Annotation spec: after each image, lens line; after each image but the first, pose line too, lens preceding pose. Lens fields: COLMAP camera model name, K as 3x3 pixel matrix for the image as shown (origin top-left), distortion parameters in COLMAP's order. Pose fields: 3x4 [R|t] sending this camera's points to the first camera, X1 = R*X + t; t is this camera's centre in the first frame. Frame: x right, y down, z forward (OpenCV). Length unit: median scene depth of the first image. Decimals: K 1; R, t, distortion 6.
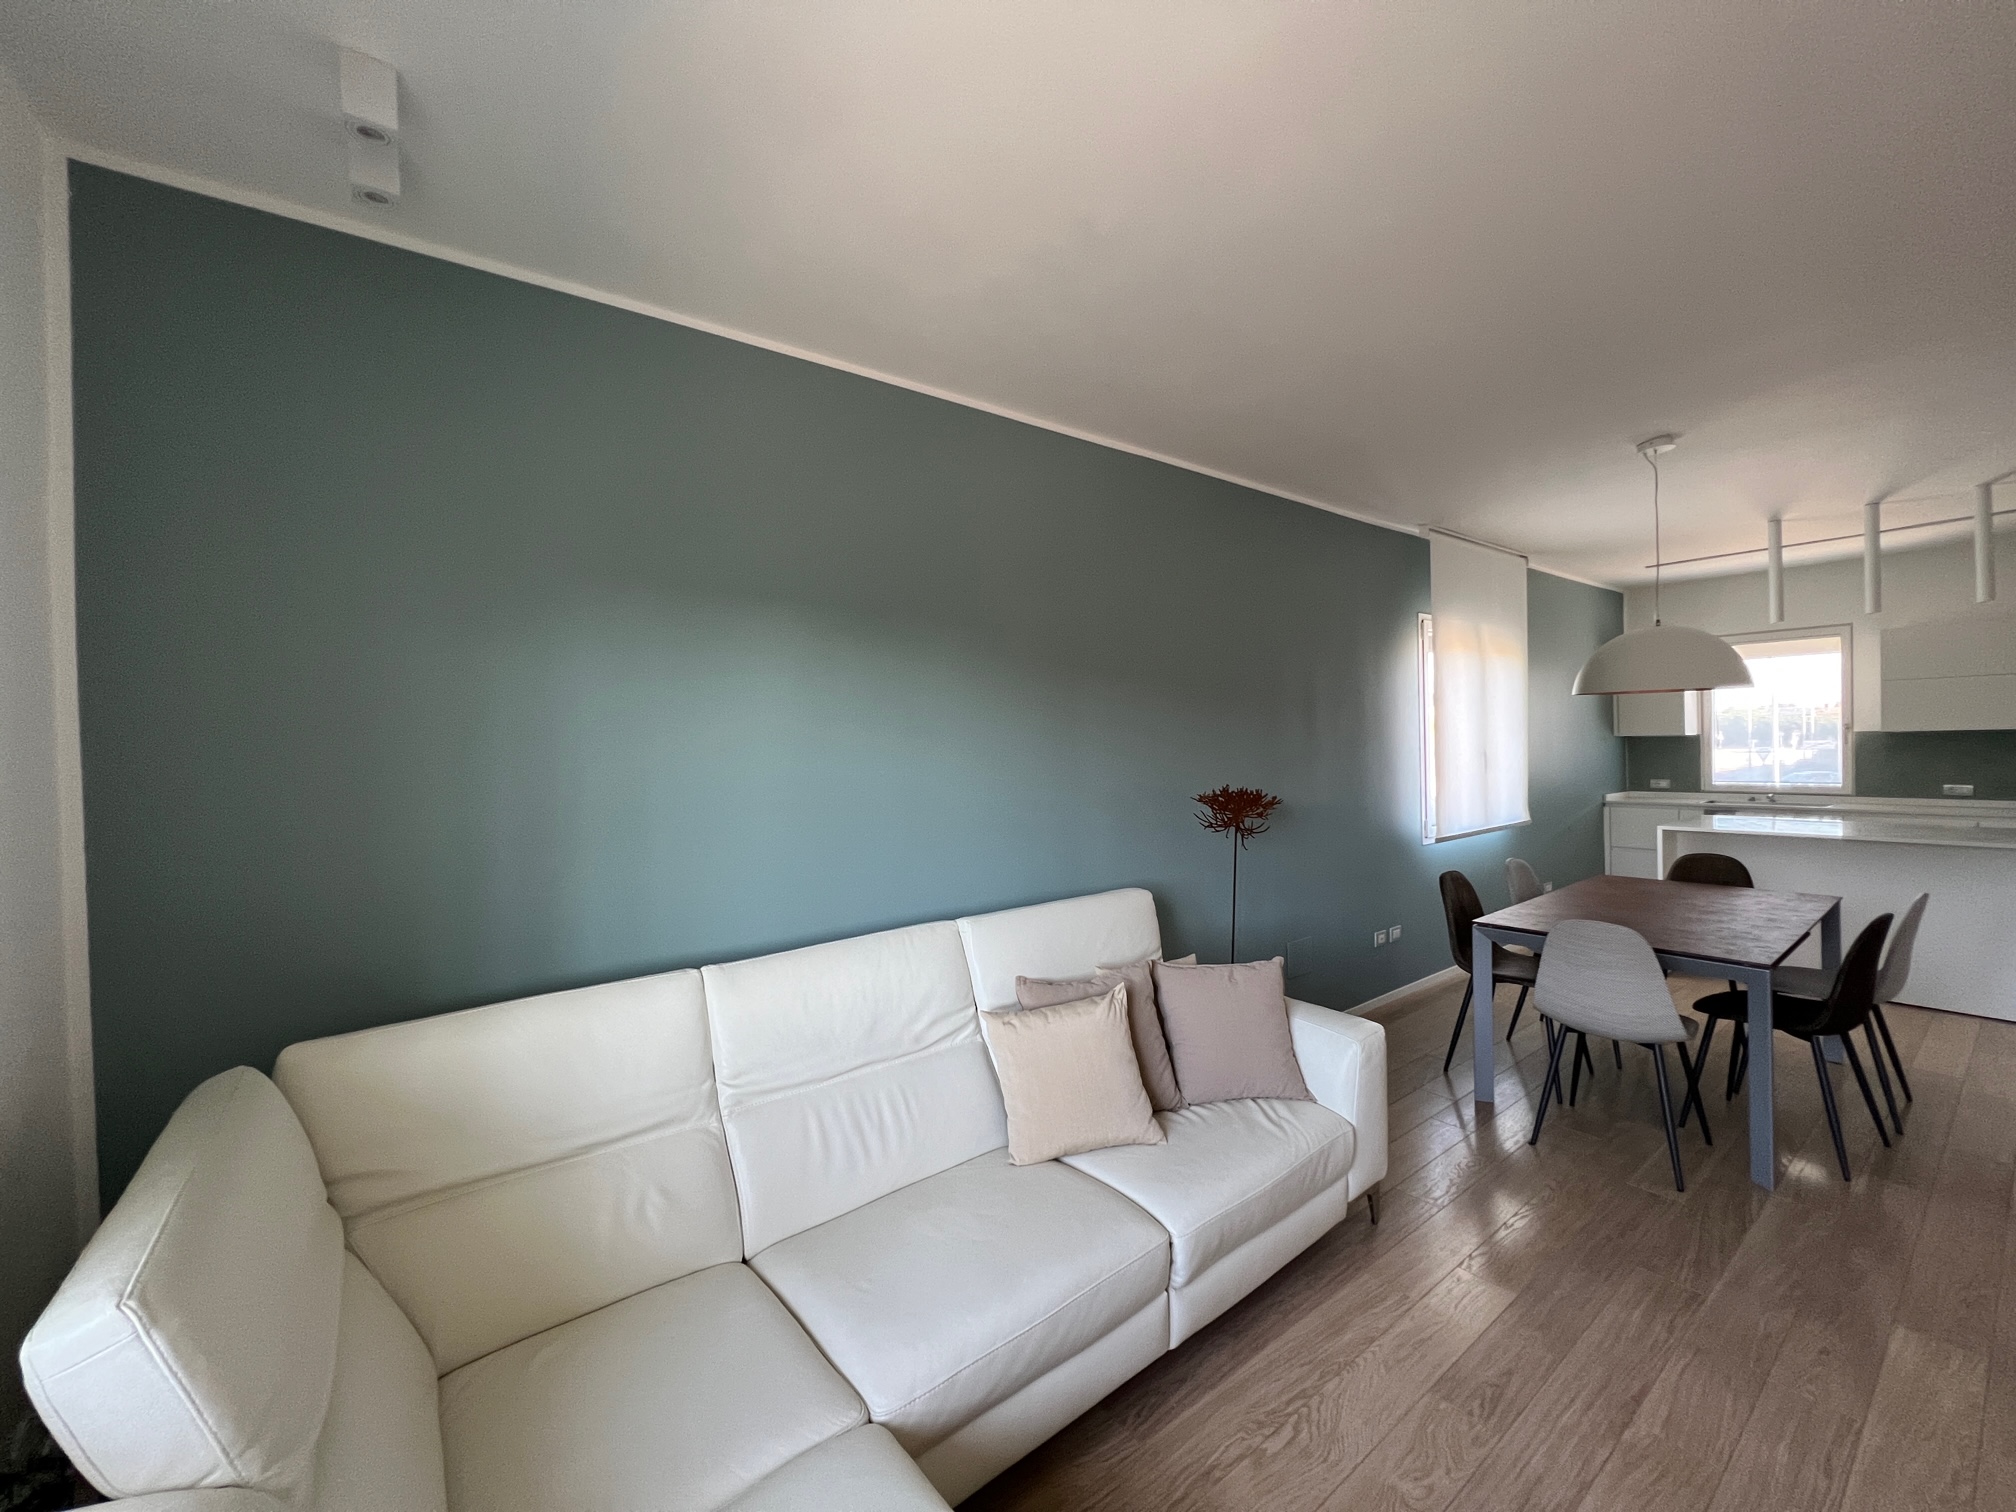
lens RADIAL K [[815.0, 0, 1008.0], [0, 815.0, 756.0], [0, 0, 1]] dist [0.000210, 0.000063]
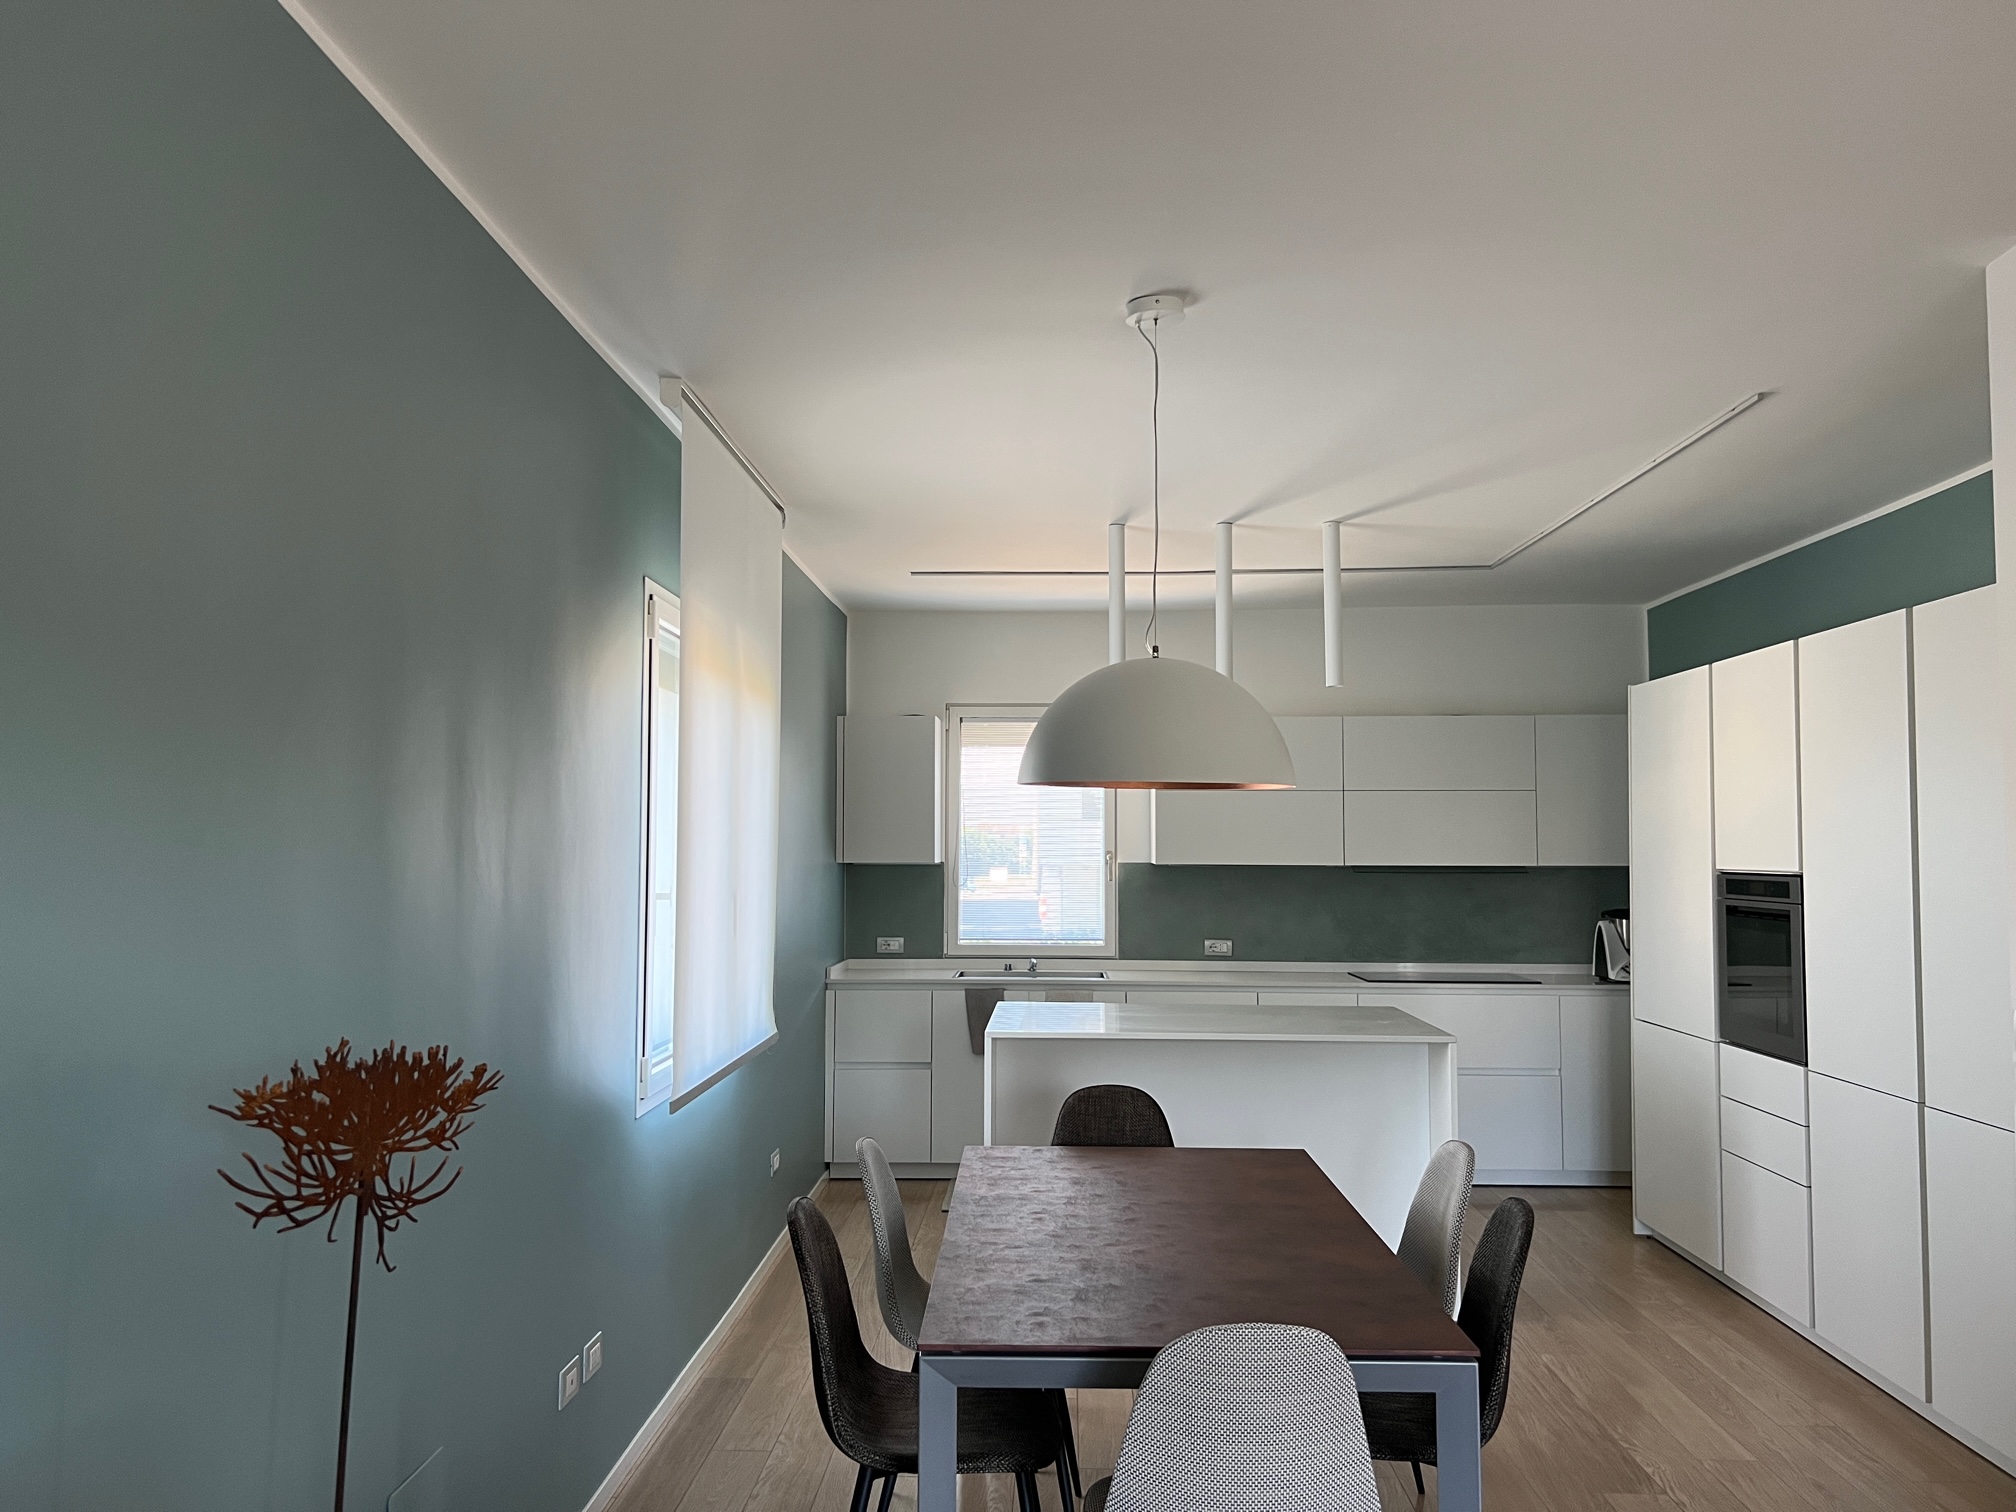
lens RADIAL K [[1523.4, 0, 1008.0], [0, 1523.4, 756.0], [0, 0, 1]] dist [-0.000732, -0.002780]
pose [[0.641178, 0.072214, 0.763987, 0.013744], [-0.008771, 0.996187, -0.086801, -0.010963], [-0.767342, 0.048954, 0.639367, 0.343482]]
